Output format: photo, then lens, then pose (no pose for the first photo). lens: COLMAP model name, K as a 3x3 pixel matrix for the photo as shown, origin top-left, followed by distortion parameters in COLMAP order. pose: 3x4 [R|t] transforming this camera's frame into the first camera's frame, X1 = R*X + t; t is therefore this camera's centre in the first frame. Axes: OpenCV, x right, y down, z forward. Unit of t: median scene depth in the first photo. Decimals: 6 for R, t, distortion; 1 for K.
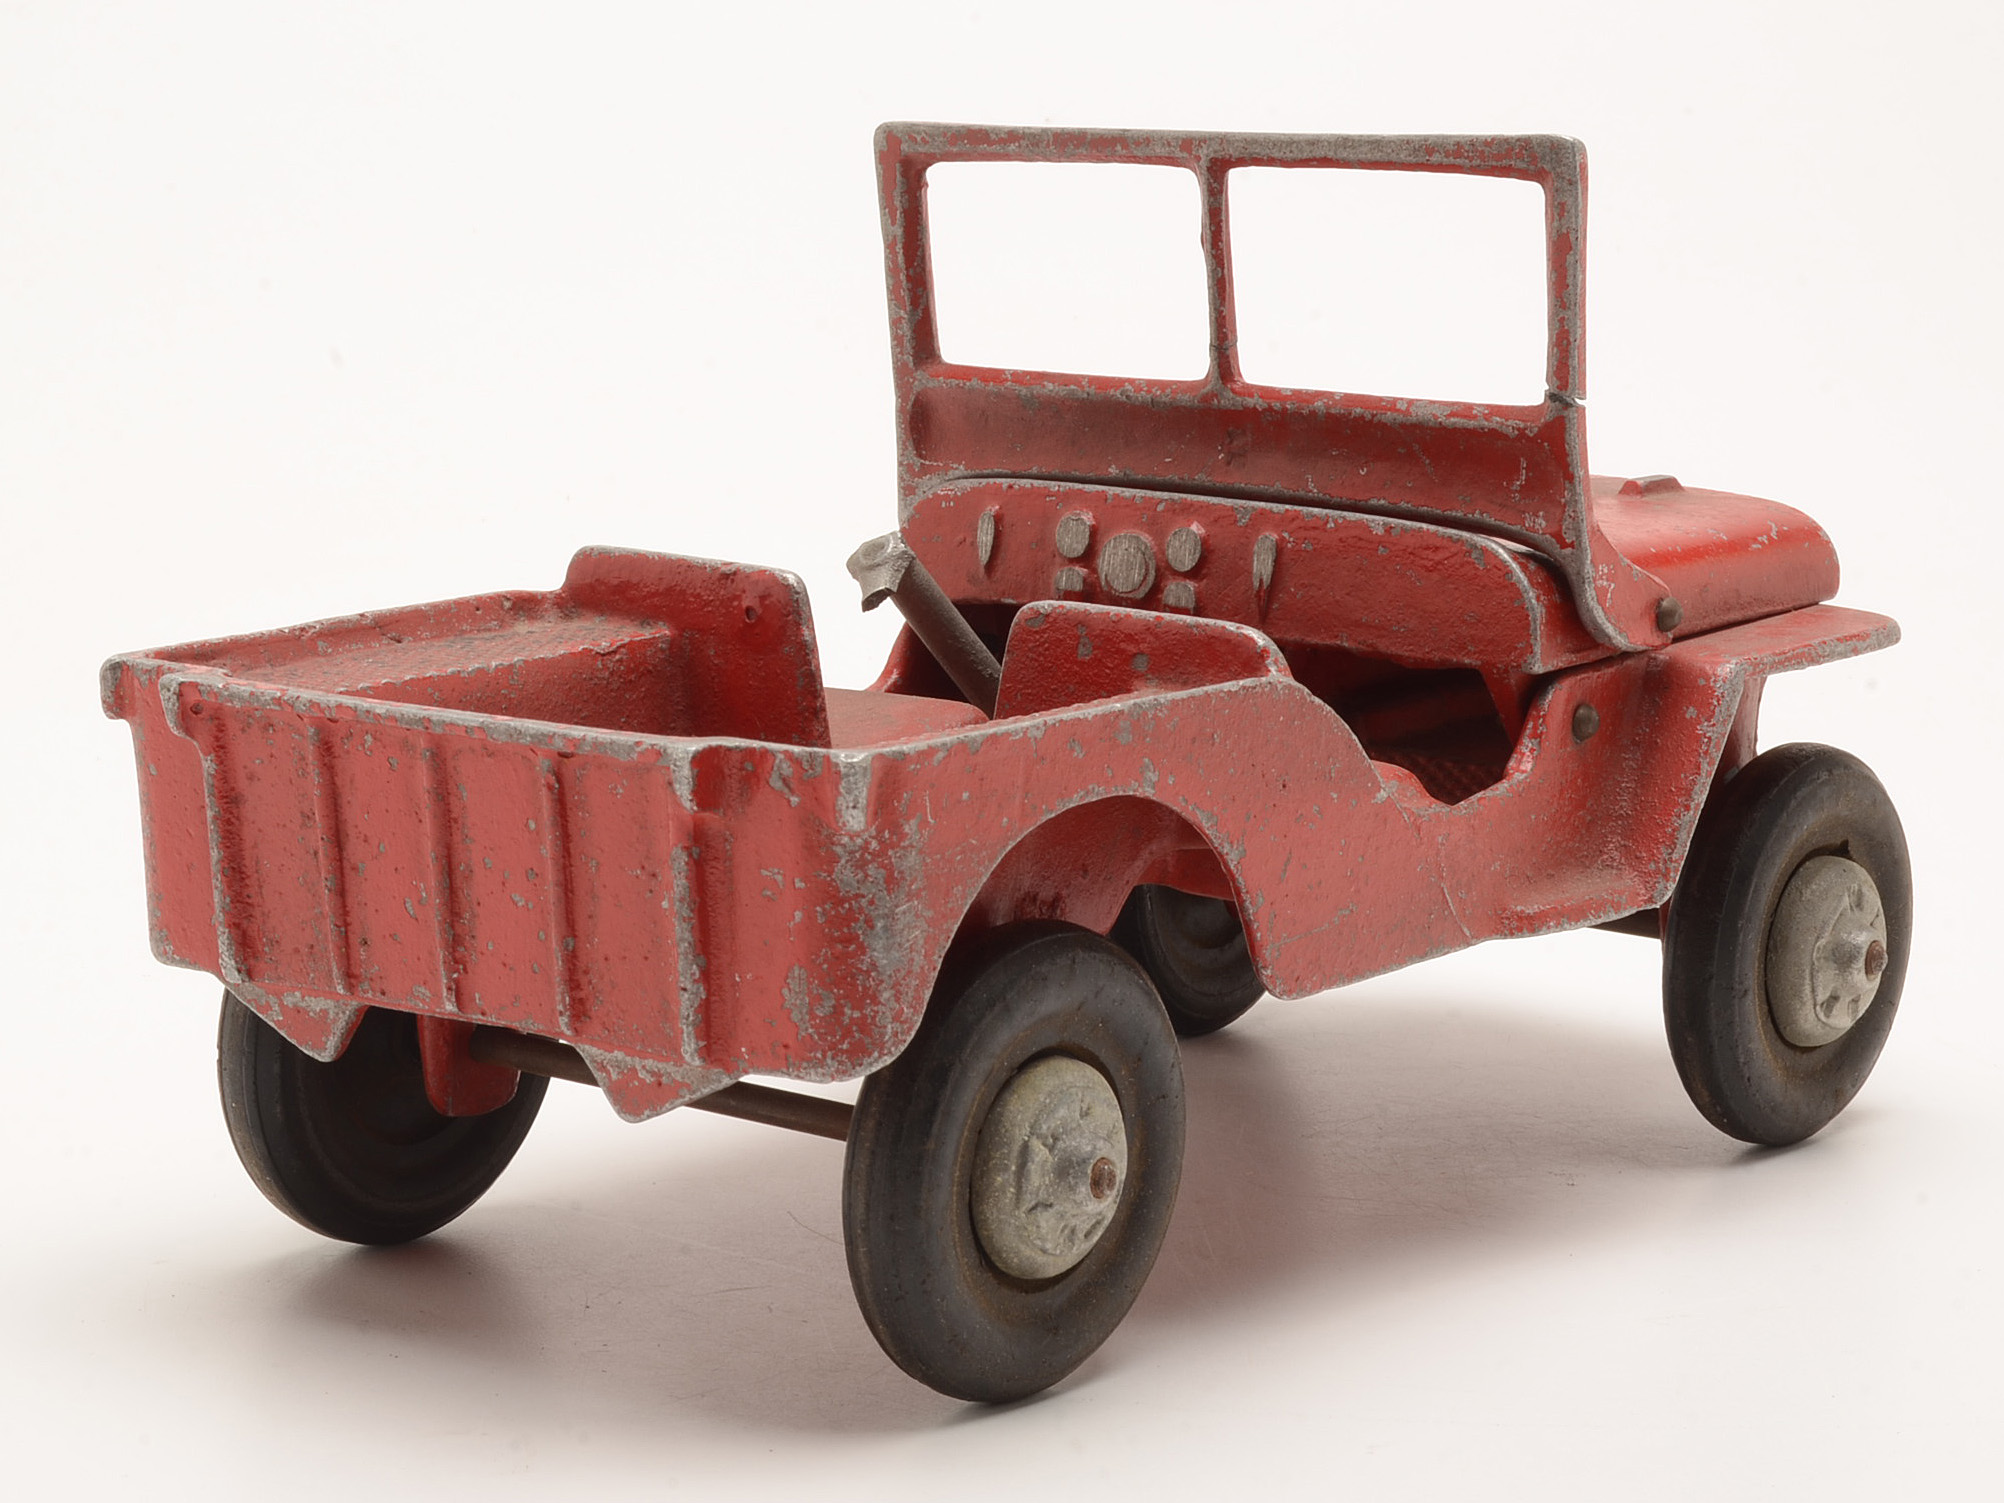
lens RADIAL K [[4563.6, 0, 1003.1], [0, 4563.6, 751.4], [0, 0, 1]] dist [0.000141, 0.000000]
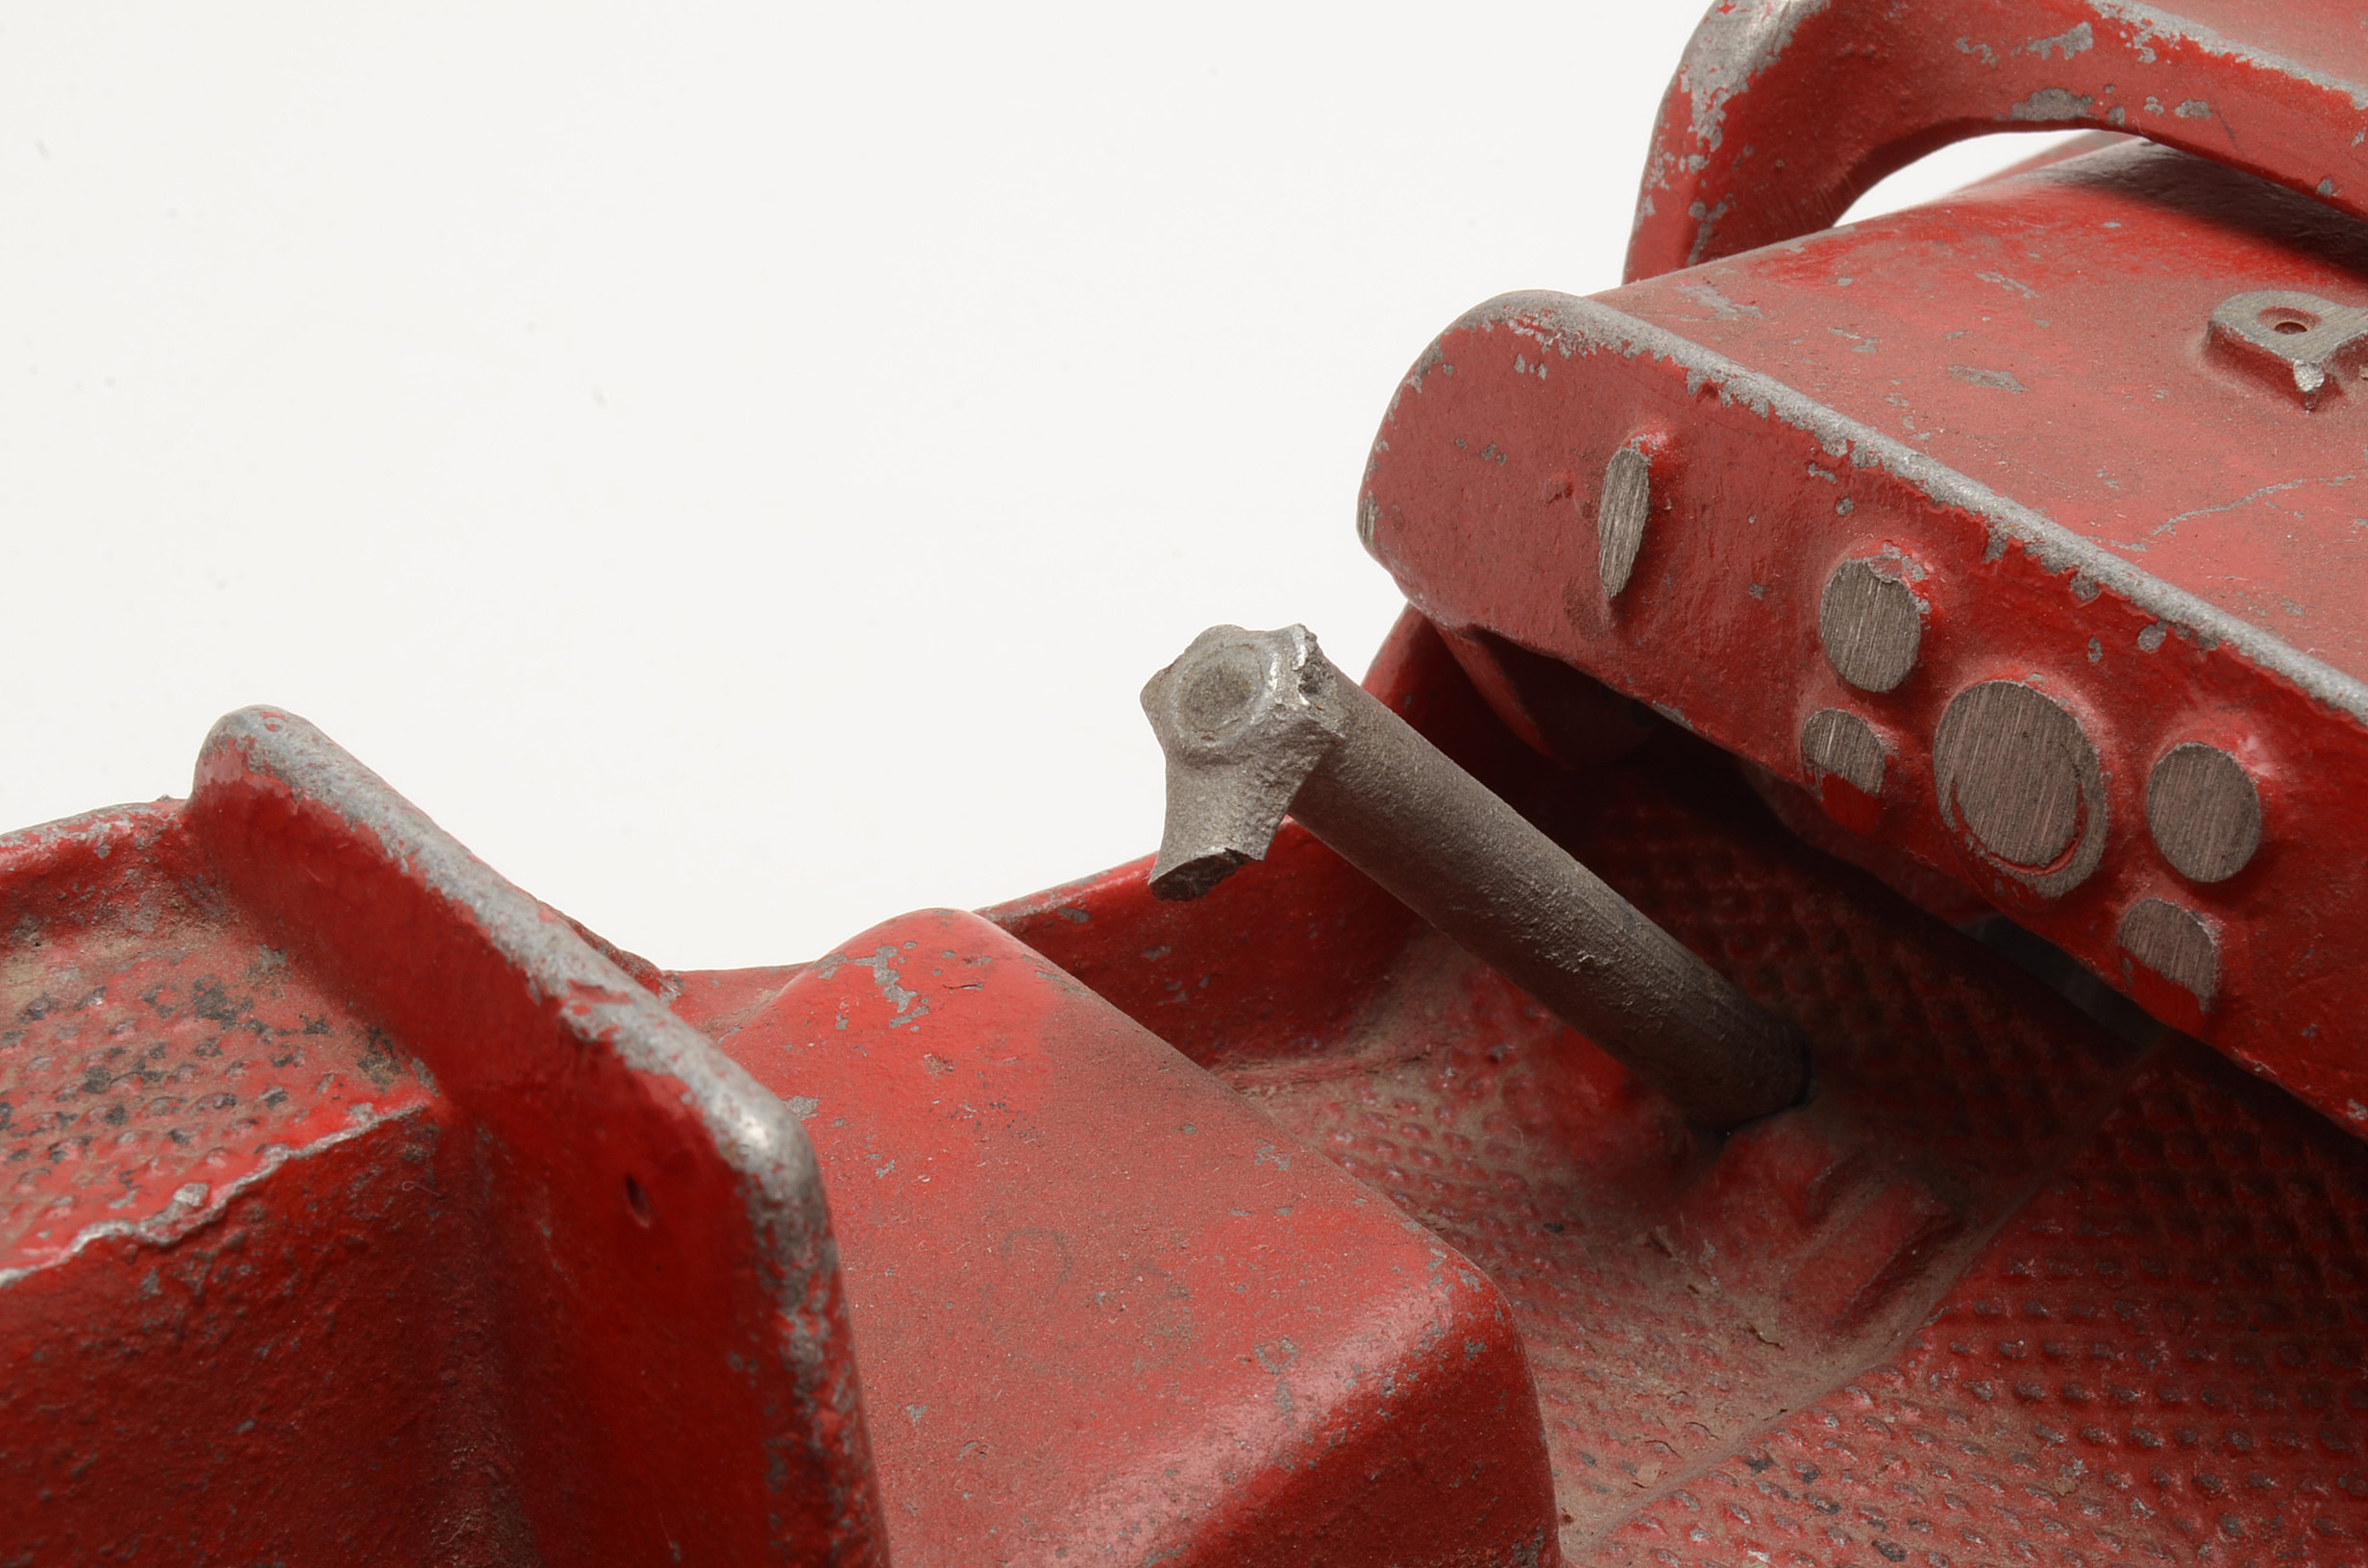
lens RADIAL K [[5614.6, 0, 1184.2], [0, 5614.6, 783.8], [0, 0, 1]] dist [-0.106923, 0.000000]
pose [[0.985071, 0.113850, -0.129127, 0.020258], [-0.071233, 0.952426, 0.296328, -0.152129], [0.156721, -0.282706, 0.946317, 0.626145]]
